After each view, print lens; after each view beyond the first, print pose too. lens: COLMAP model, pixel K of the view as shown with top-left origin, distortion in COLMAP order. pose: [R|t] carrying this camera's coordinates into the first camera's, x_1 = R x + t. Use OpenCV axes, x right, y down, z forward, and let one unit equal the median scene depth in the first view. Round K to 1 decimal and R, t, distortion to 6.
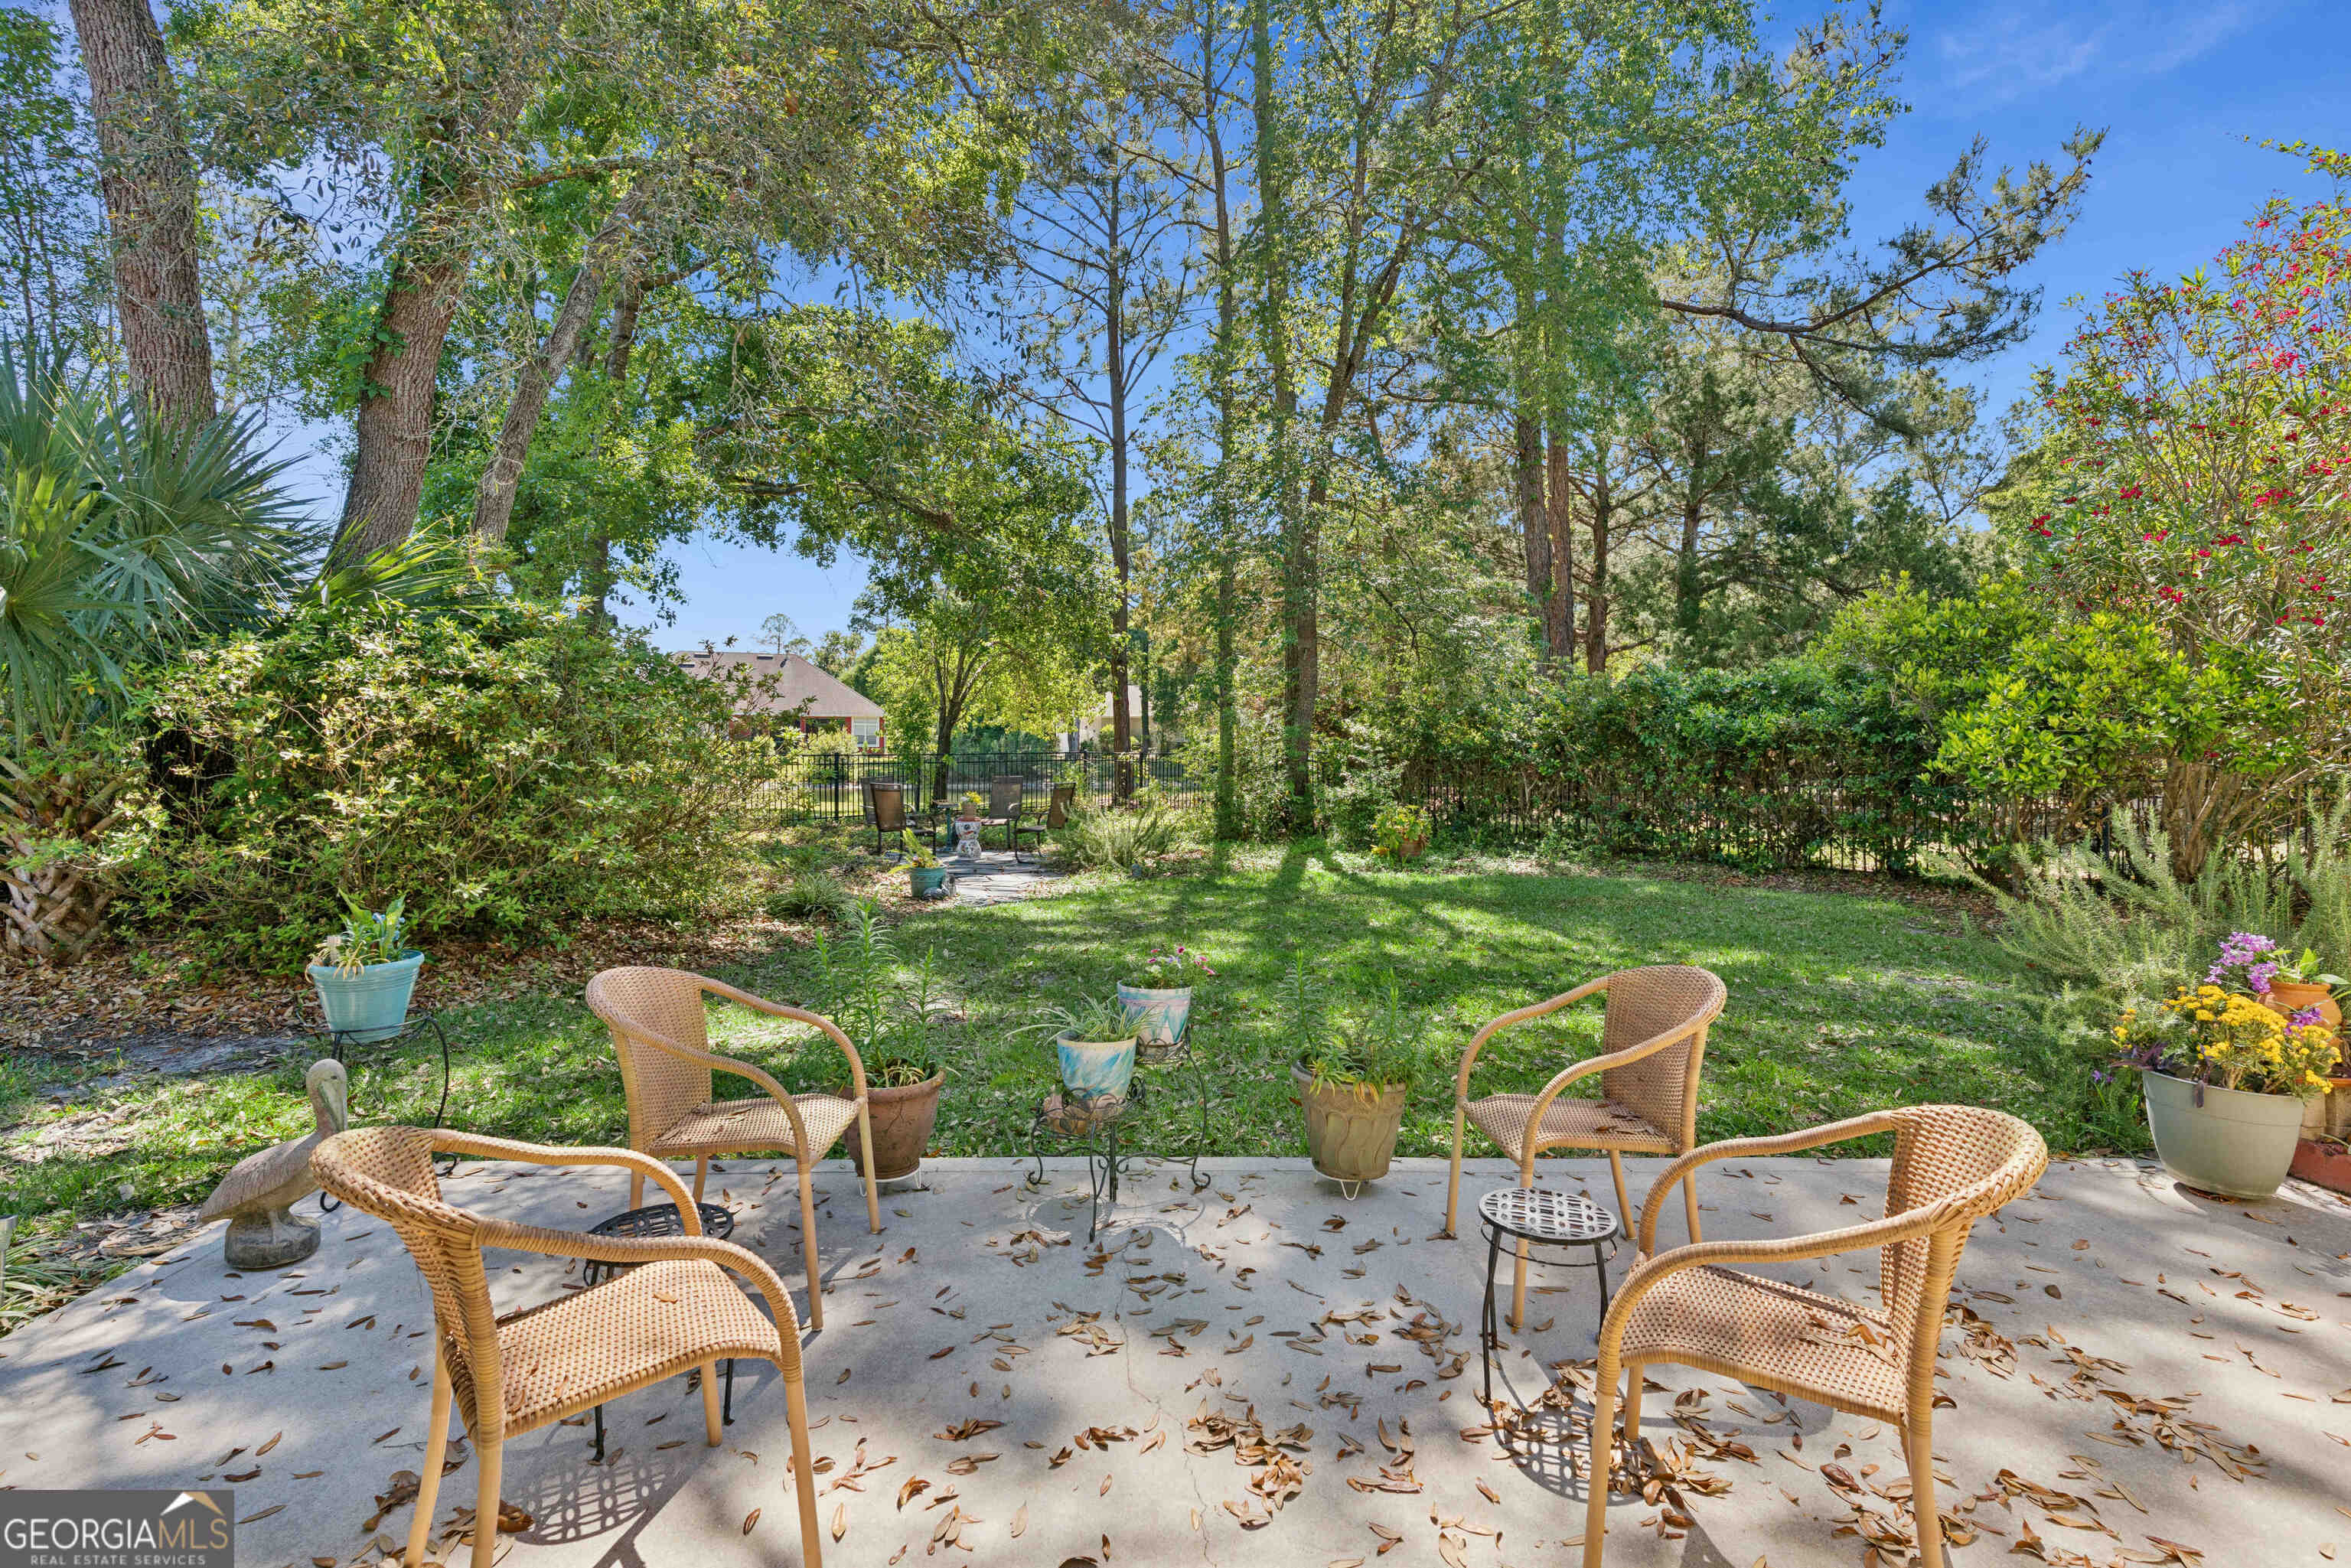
lens RADIAL K [[1153.6, 0, 1127.2], [0, 1153.6, 769.7], [0, 0, 1]] dist [0.002857, 0.000775]
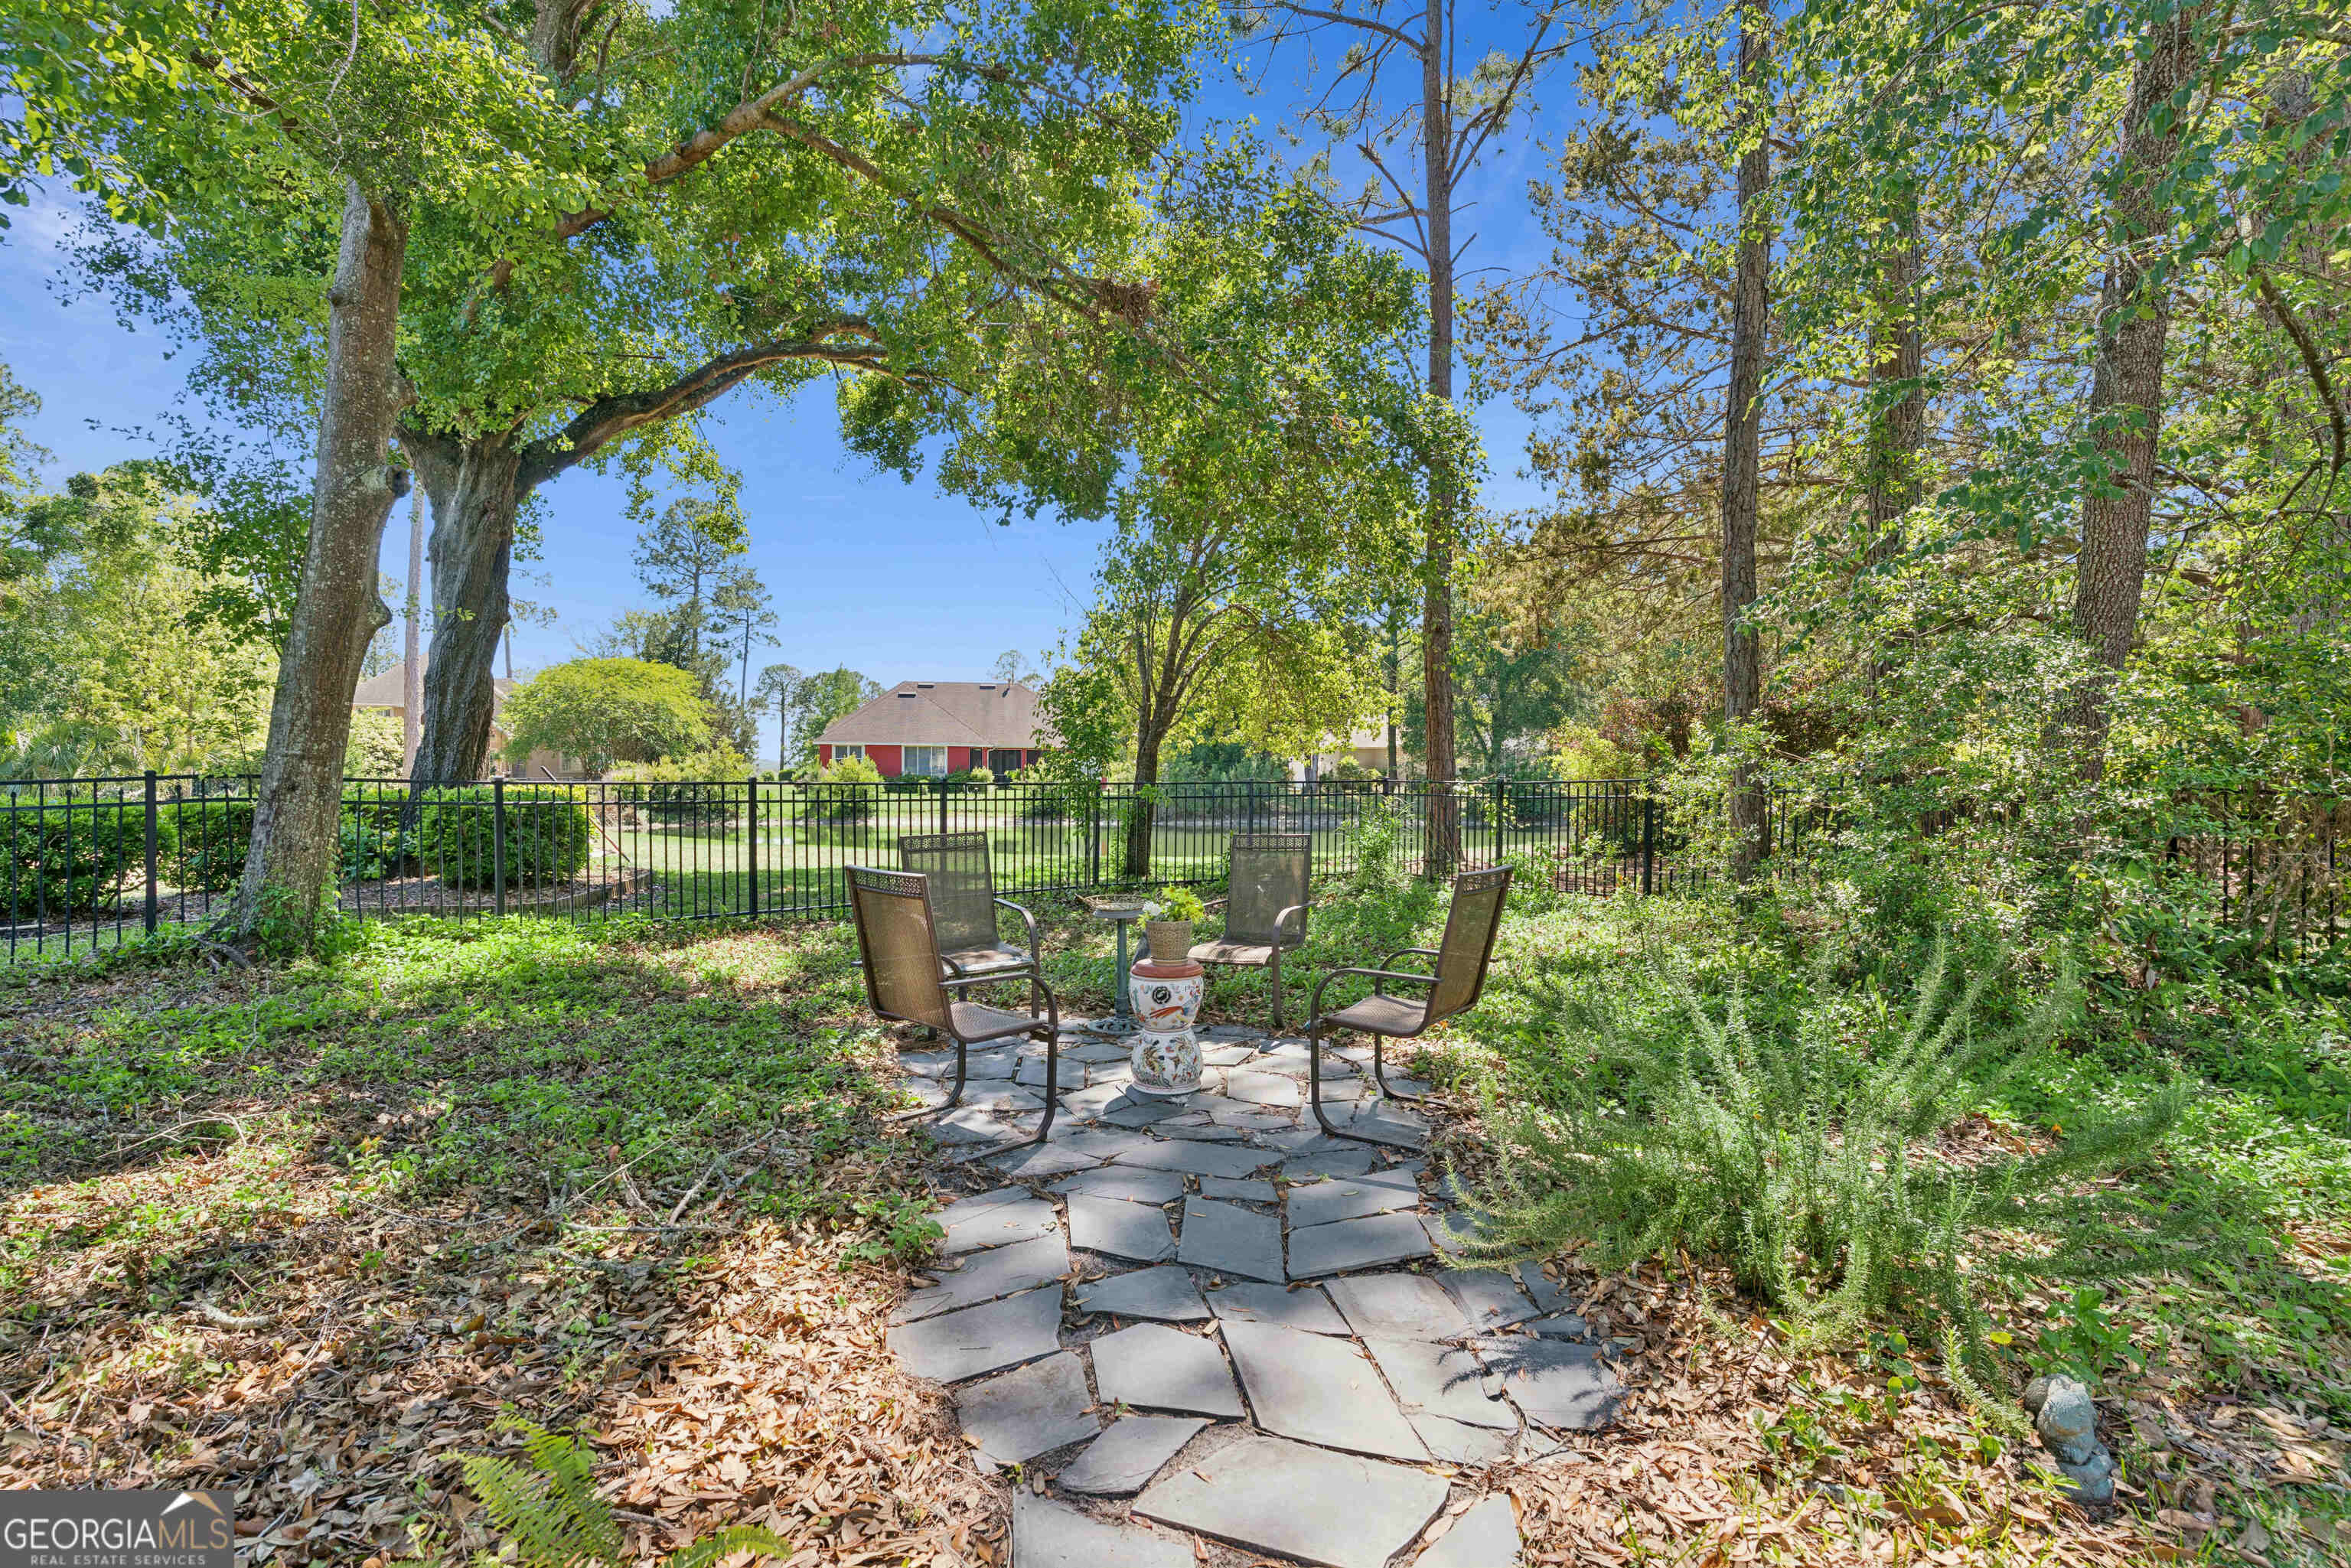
lens RADIAL K [[1121.8, 0, 1175.5], [0, 1121.8, 784.0], [0, 0, 1]] dist [0.001179, 0.000110]
pose [[0.987465, 0.003849, -0.157789, -0.056037], [-0.006522, 0.999844, -0.016425, -0.003795], [0.157701, 0.017248, 0.987336, 0.453779]]
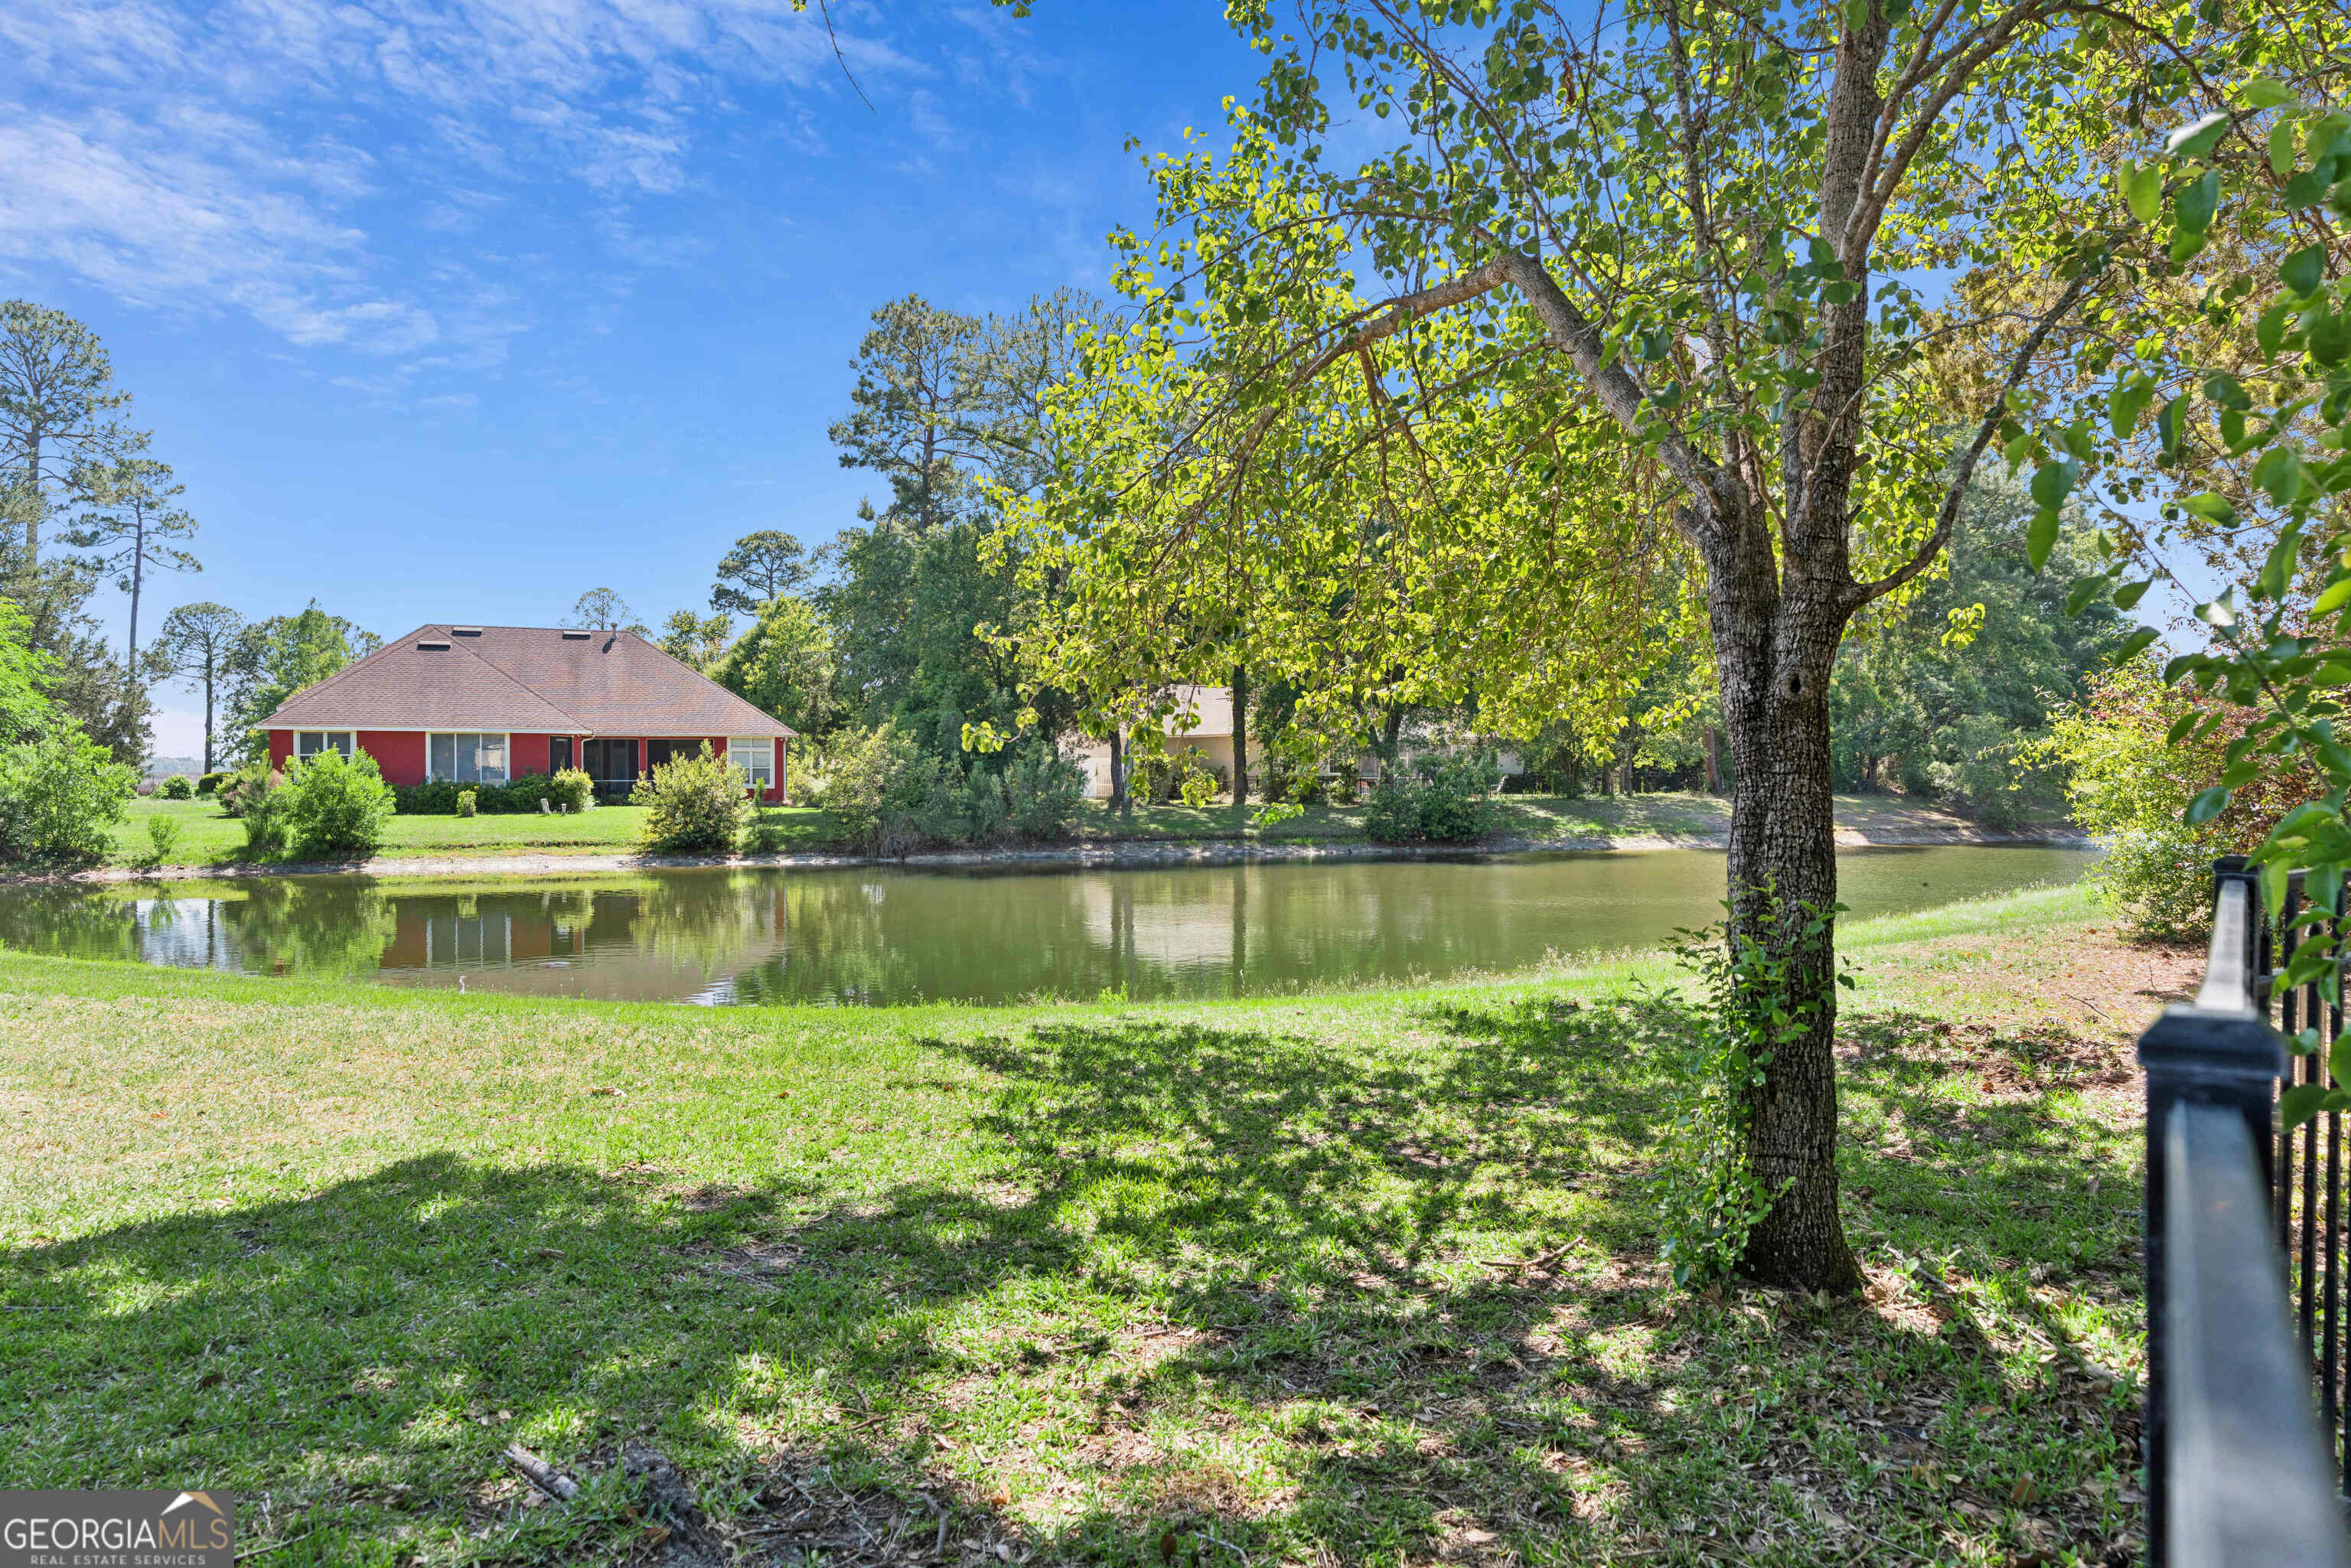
lens RADIAL K [[1527.5, 0, 1175.5], [0, 1527.5, 784.0], [0, 0, 1]] dist [0.000891, 0.000256]
pose [[0.997785, -0.004317, 0.066374, -0.284893], [0.005597, 0.999802, -0.019119, -0.020984], [-0.066278, 0.019448, 0.997612, 0.928723]]
